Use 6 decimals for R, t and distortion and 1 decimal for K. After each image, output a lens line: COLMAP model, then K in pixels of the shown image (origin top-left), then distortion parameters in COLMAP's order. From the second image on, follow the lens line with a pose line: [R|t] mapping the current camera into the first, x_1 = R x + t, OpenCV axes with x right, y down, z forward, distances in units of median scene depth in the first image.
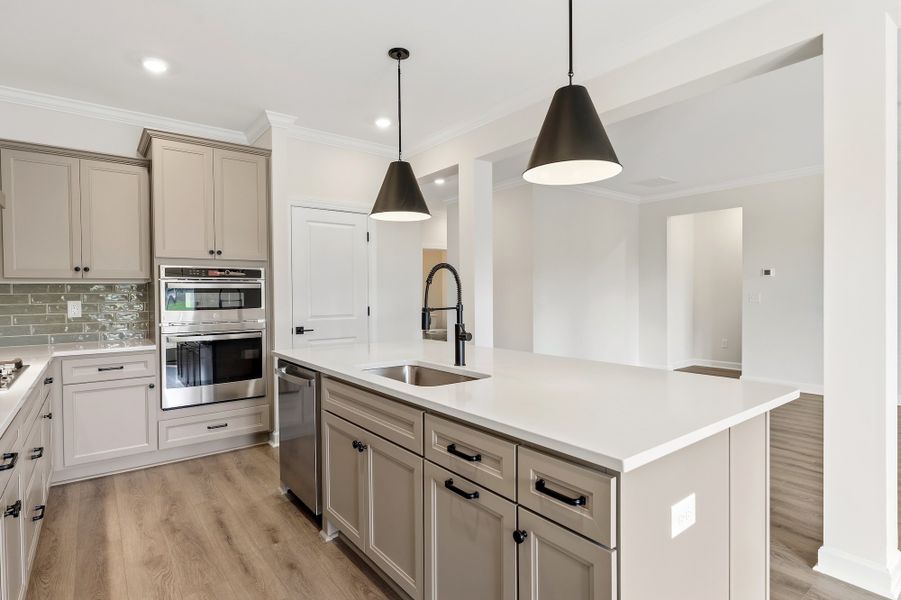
lens RADIAL K [[462.6, 0, 448.7], [0, 462.6, 298.9], [0, 0, 1]] dist [-0.001825, -0.000913]
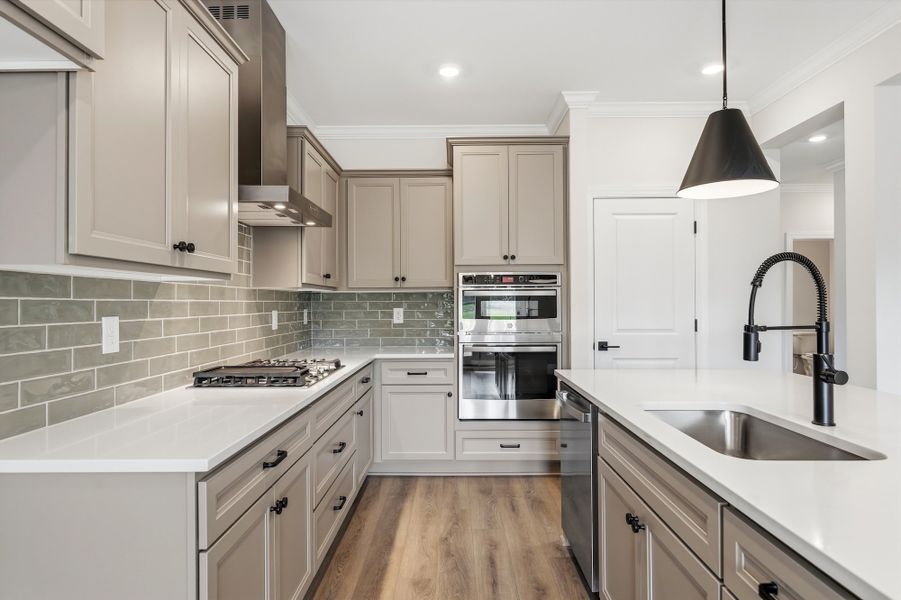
lens RADIAL K [[507.0, 0, 451.8], [0, 507.0, 300.0], [0, 0, 1]] dist [0.001967, -0.000792]
pose [[0.784094, 0.000149, -0.620642, 0.039435], [-0.009744, 0.999880, -0.012070, -0.001898], [0.620565, 0.015511, 0.784001, 0.144626]]
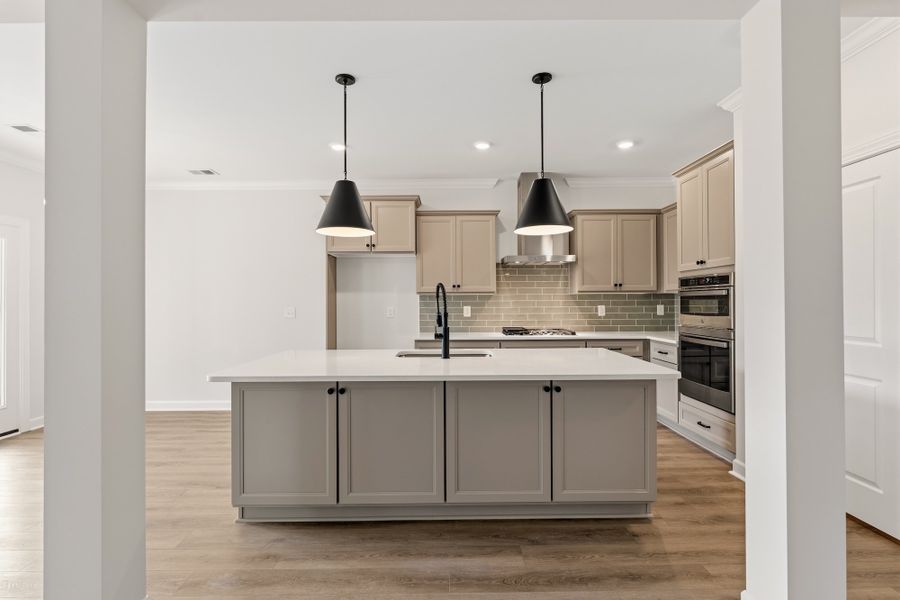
lens RADIAL K [[426.3, 0, 449.8], [0, 426.3, 302.2], [0, 0, 1]] dist [-0.000571, 0.000200]
pose [[-0.603059, 0.012226, -0.797603, 0.700948], [-0.000079, 0.999882, 0.015387, -0.025192], [0.797697, 0.009342, -0.602987, 1.236595]]
